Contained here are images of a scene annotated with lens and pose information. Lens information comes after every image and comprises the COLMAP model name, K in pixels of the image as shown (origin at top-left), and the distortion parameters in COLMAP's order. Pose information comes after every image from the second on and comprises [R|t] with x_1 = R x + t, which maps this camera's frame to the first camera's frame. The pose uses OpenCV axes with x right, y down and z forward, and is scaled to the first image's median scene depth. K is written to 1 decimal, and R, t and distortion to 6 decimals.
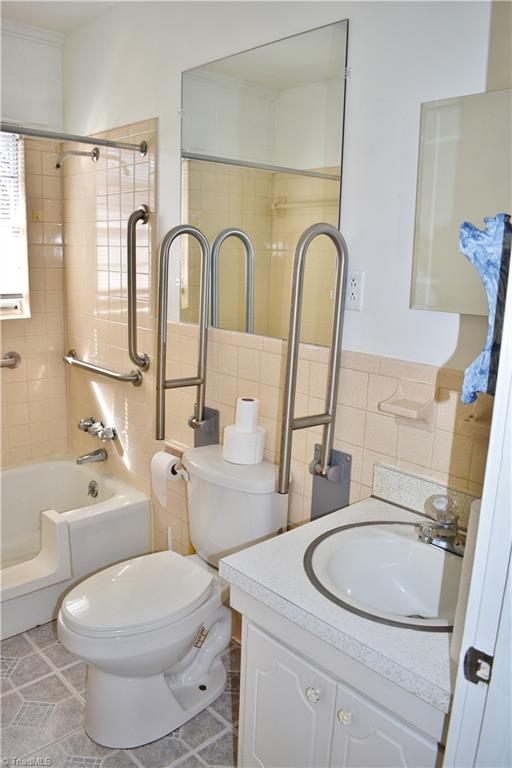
lens RADIAL K [[595.4, 0, 256.0], [0, 595.4, 384.0], [0, 0, 1]] dist [-0.094727, 0.014634]
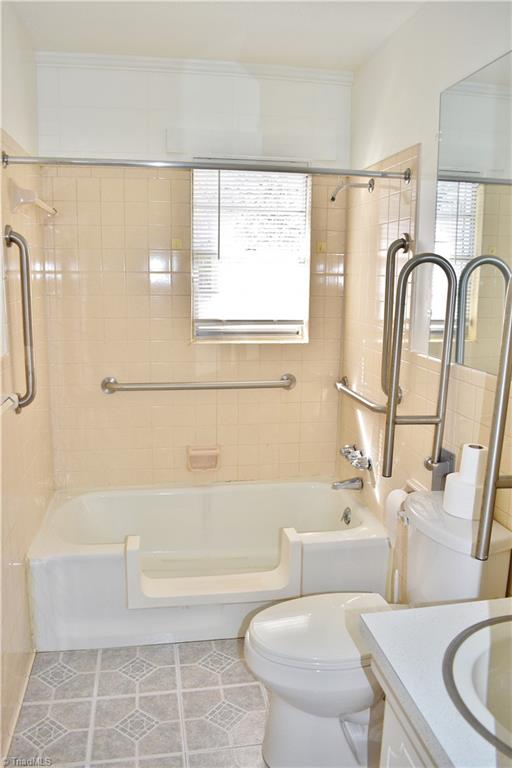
lens RADIAL K [[595.4, 0, 256.0], [0, 595.4, 384.0], [0, 0, 1]] dist [-0.094727, 0.014634]
pose [[0.839051, 0.077648, -0.538483, 0.139671], [-0.102624, 0.994584, -0.016489, -0.014831], [0.534286, 0.069096, 0.842475, 0.063169]]
